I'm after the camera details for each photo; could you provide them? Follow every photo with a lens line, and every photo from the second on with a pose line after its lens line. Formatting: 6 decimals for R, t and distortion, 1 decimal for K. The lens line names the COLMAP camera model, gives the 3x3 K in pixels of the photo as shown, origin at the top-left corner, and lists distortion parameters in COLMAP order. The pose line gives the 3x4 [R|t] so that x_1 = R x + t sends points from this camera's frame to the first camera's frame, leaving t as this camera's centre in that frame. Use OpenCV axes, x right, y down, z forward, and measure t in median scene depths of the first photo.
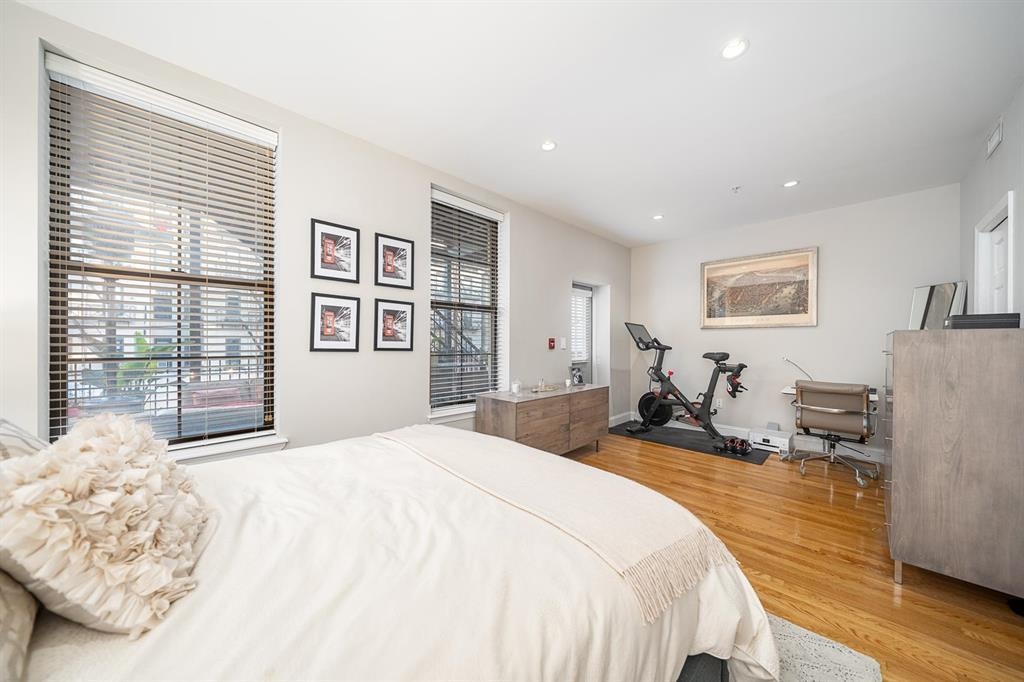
lens RADIAL K [[348.6, 0, 512.7], [0, 348.6, 345.2], [0, 0, 1]] dist [-0.004391, -0.000176]
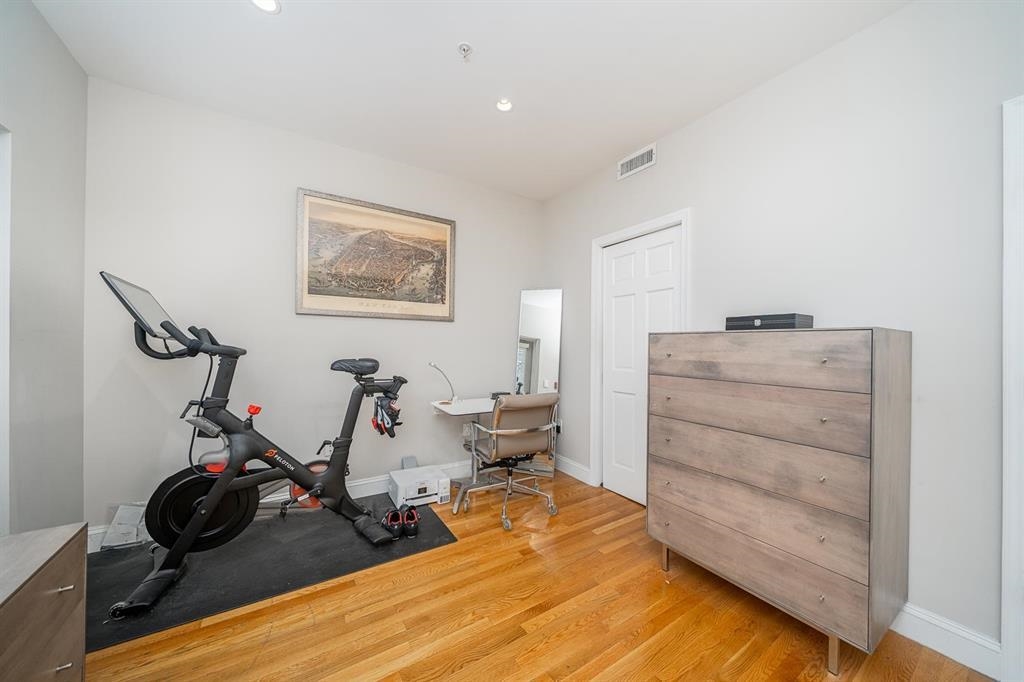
lens RADIAL K [[348.6, 0, 512.7], [0, 348.6, 345.2], [0, 0, 1]] dist [-0.004391, -0.000176]
pose [[0.222635, -0.000088, 0.974902, 0.116330], [-0.004410, 0.999990, 0.001097, -0.001162], [-0.974892, -0.004543, 0.222632, 0.641180]]
